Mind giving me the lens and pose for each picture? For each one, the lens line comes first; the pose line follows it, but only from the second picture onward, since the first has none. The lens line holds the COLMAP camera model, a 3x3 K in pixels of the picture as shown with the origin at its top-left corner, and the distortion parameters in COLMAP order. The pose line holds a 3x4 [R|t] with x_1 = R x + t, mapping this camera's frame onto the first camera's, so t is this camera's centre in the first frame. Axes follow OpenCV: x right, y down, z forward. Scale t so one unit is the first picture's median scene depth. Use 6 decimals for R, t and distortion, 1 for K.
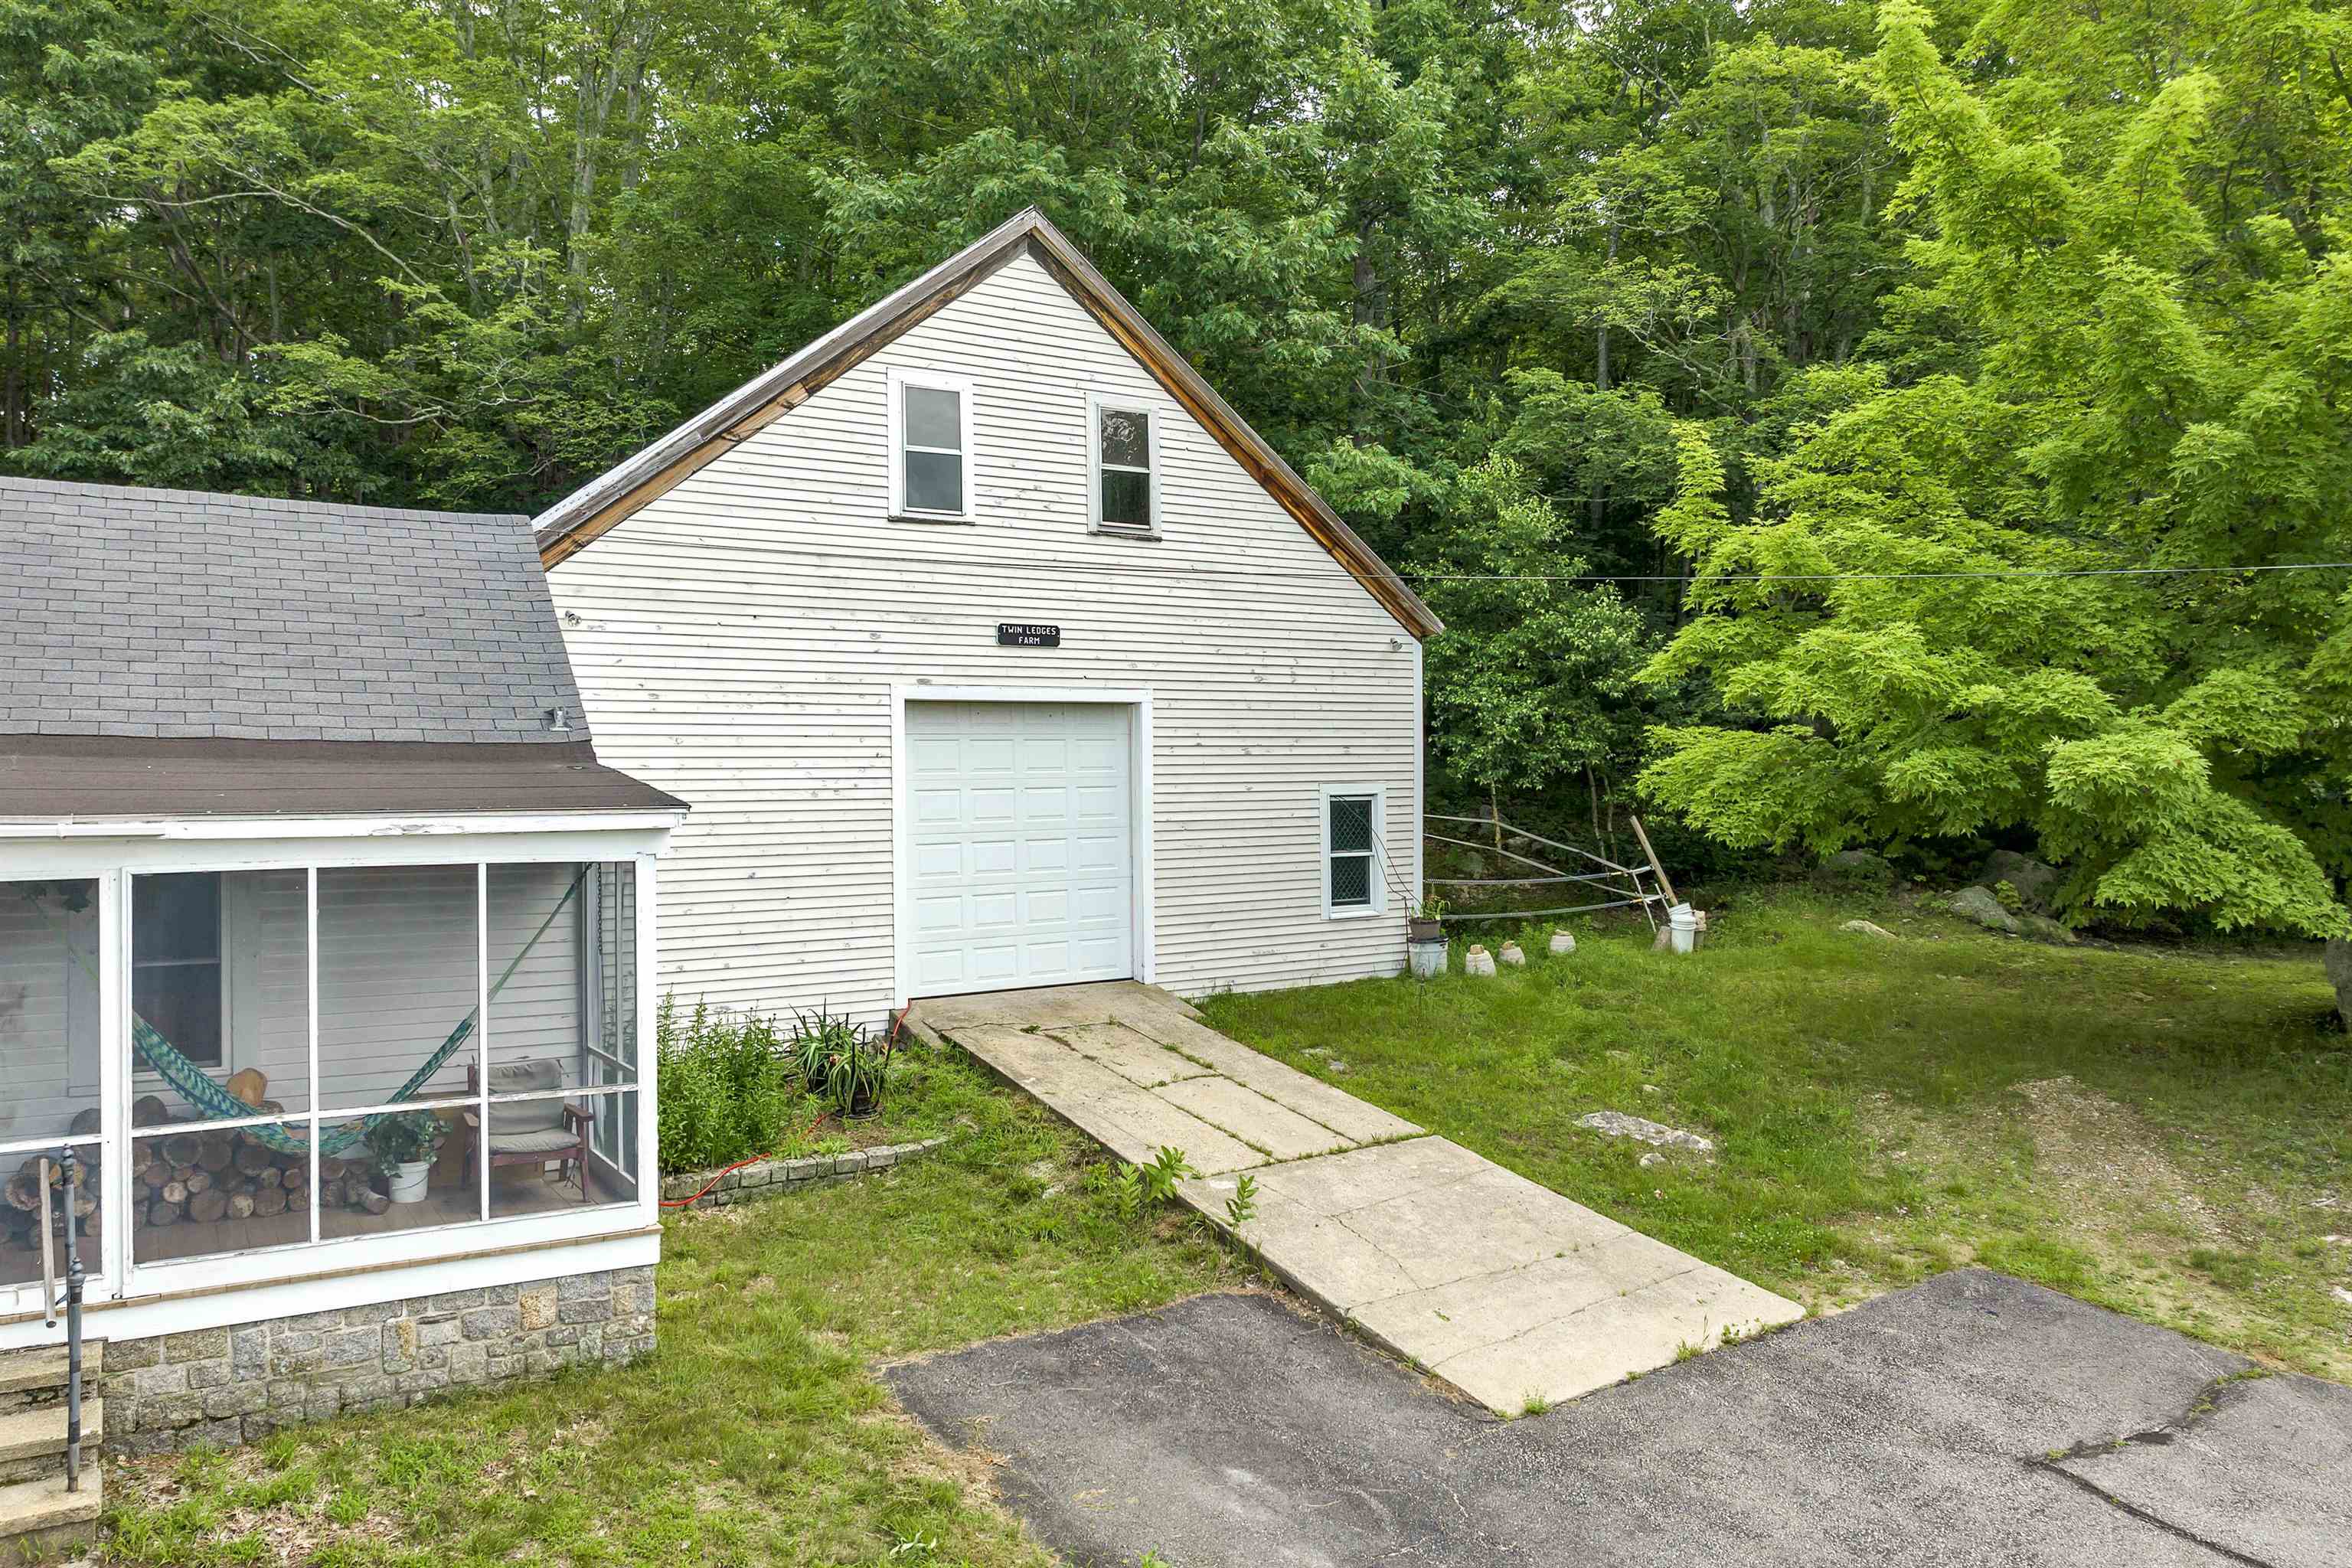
lens RADIAL K [[1610.1, 0, 1015.8], [0, 1610.1, 734.9], [0, 0, 1]] dist [-0.049132, 0.025282]
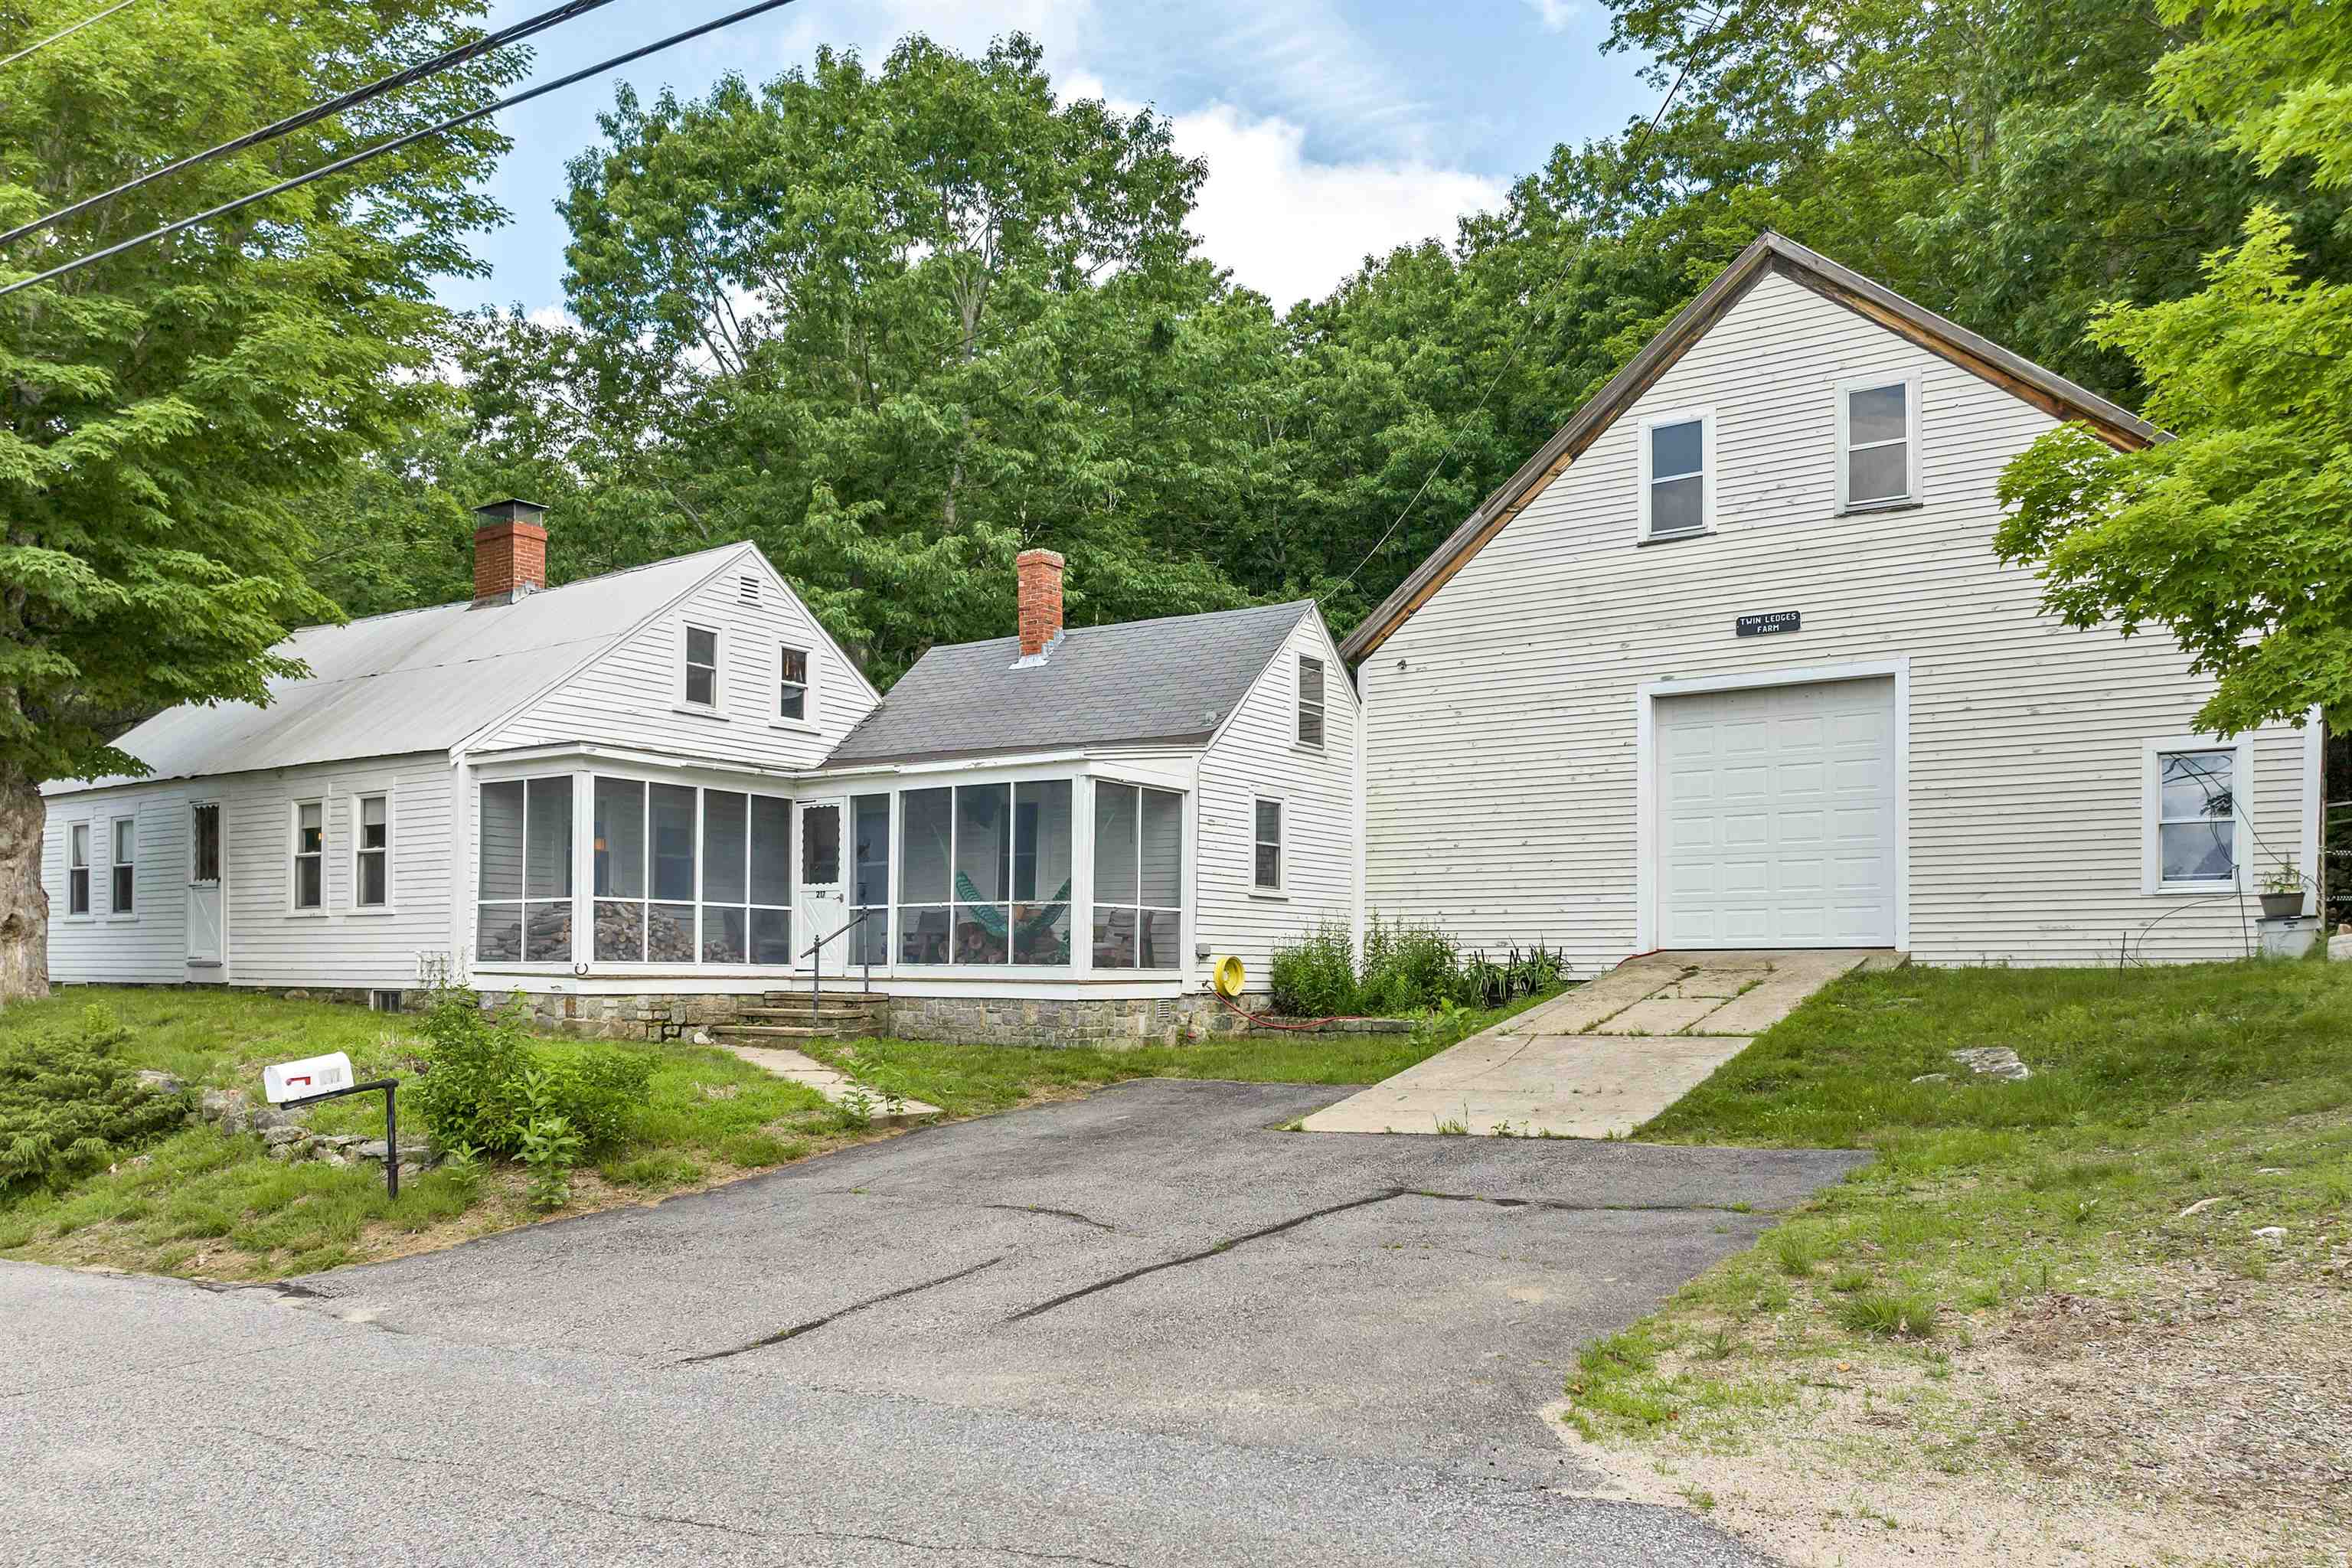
lens RADIAL K [[1582.2, 0, 1237.5], [0, 1582.2, 928.5], [0, 0, 1]] dist [-0.017105, -0.001702]
pose [[0.473097, -0.000110, -0.881011, 0.753024], [0.016552, 0.999825, 0.008764, 0.124630], [0.880855, -0.018729, 0.473015, 0.166743]]
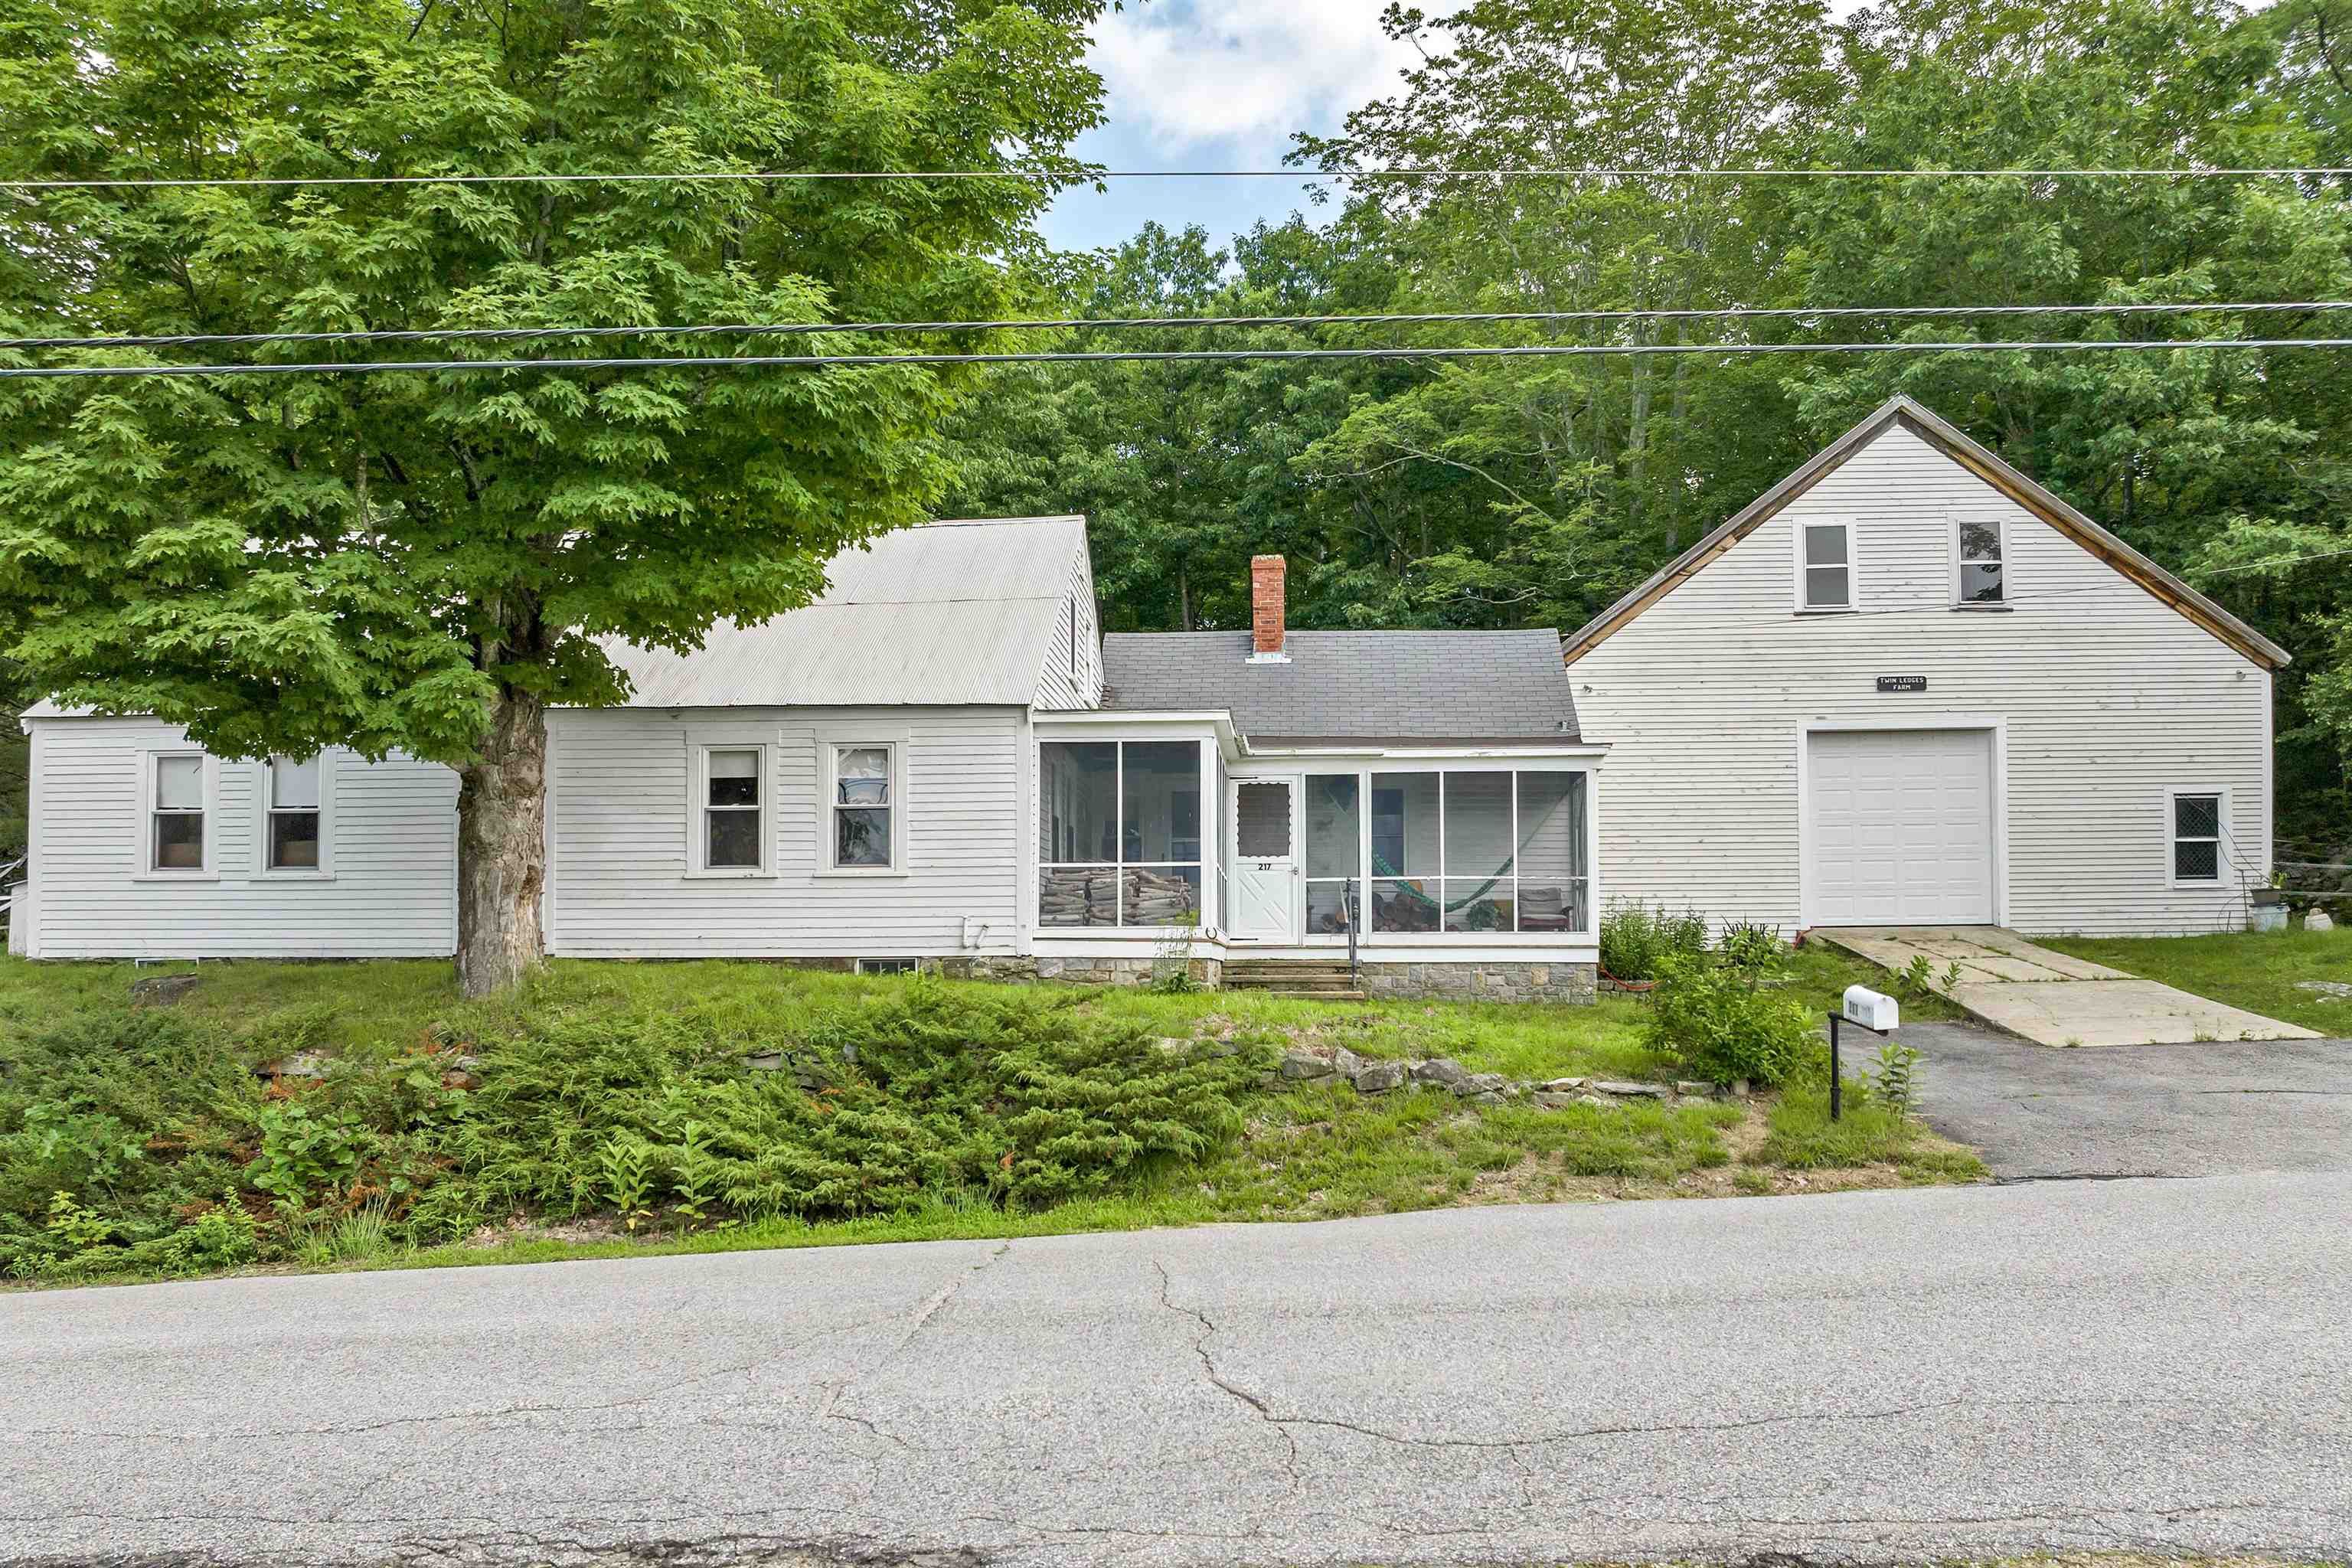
lens RADIAL K [[1529.8, 0, 1155.6], [0, 1529.8, 899.0], [0, 0, 1]] dist [-0.028262, 0.001592]
pose [[0.818399, -0.009564, -0.574570, 0.236859], [0.005477, 0.999946, -0.008844, 0.138022], [0.574624, 0.004091, 0.818407, -0.506800]]
